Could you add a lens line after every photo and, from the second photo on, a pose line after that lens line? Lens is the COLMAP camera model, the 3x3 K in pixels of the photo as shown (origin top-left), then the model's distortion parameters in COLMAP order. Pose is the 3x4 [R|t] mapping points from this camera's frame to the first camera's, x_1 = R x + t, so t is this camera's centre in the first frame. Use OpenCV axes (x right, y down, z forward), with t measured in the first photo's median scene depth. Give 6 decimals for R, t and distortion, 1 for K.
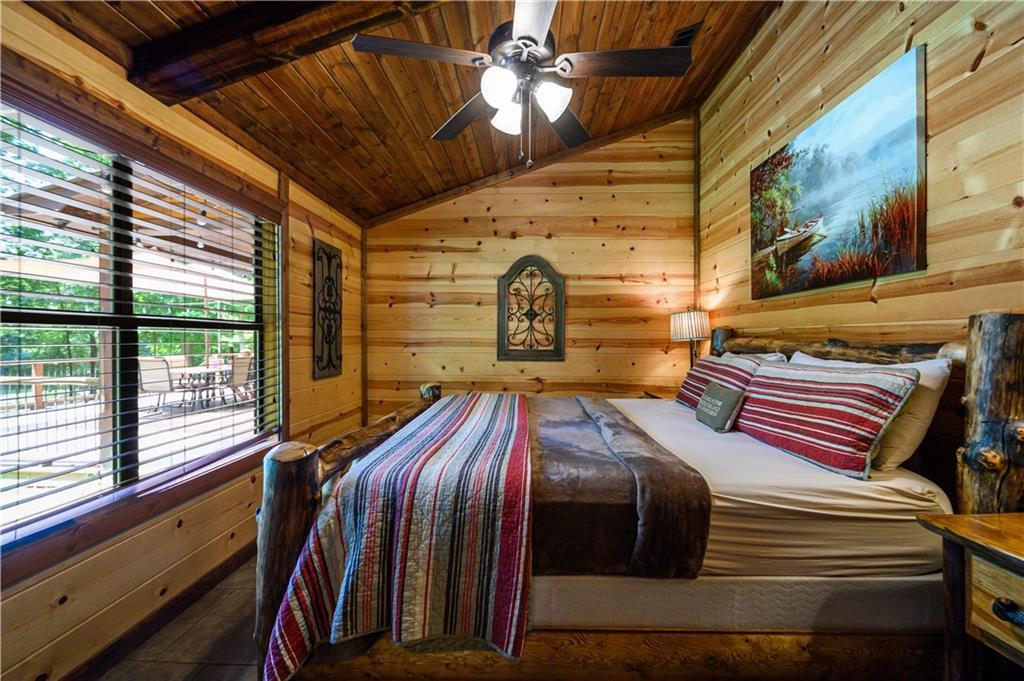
lens RADIAL K [[411.9, 0, 518.9], [0, 411.9, 338.0], [0, 0, 1]] dist [0.002637, -0.000179]
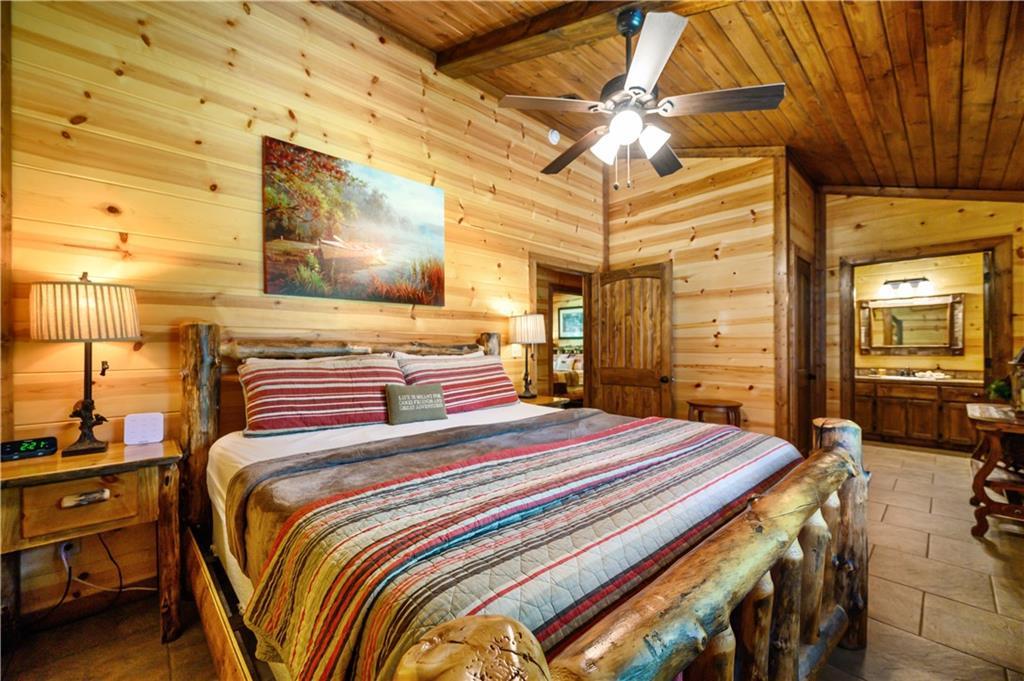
lens RADIAL K [[411.9, 0, 512.2], [0, 411.9, 351.0], [0, 0, 1]] dist [0.002637, -0.000179]
pose [[-0.701842, -0.001649, 0.712331, -0.412315], [0.001932, 0.999989, 0.004219, 0.023770], [-0.712330, 0.004338, -0.701831, 1.387737]]
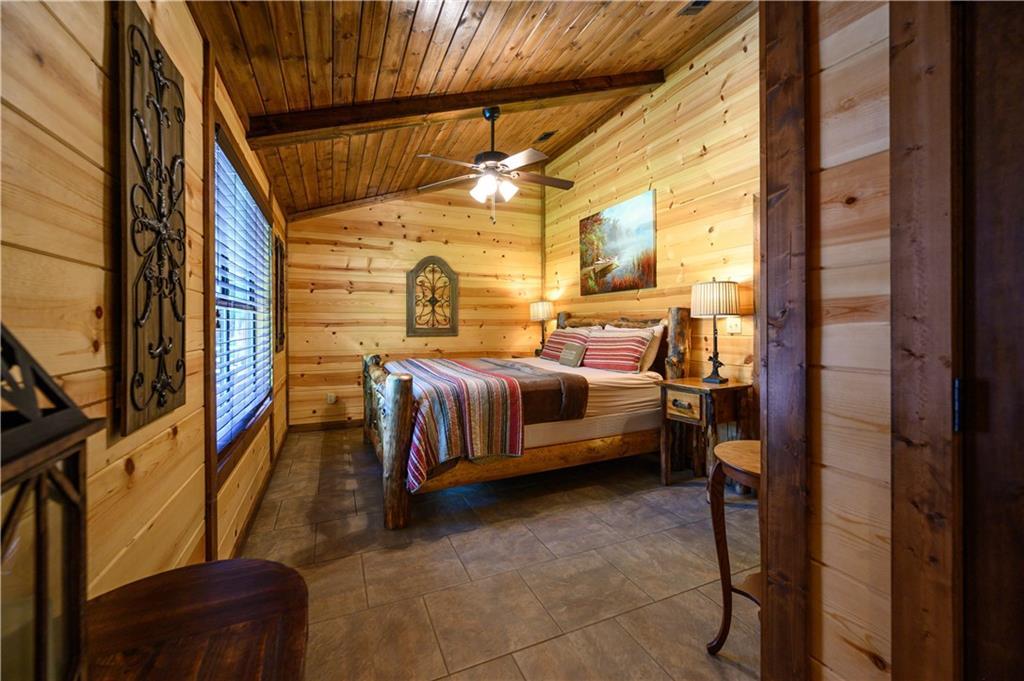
lens RADIAL K [[411.9, 0, 531.4], [0, 411.9, 323.2], [0, 0, 1]] dist [0.002637, -0.000179]
pose [[0.887125, -0.005458, 0.461497, -0.452471], [0.004396, 0.999985, 0.003375, 0.015392], [-0.461508, -0.000965, 0.887135, -0.468413]]
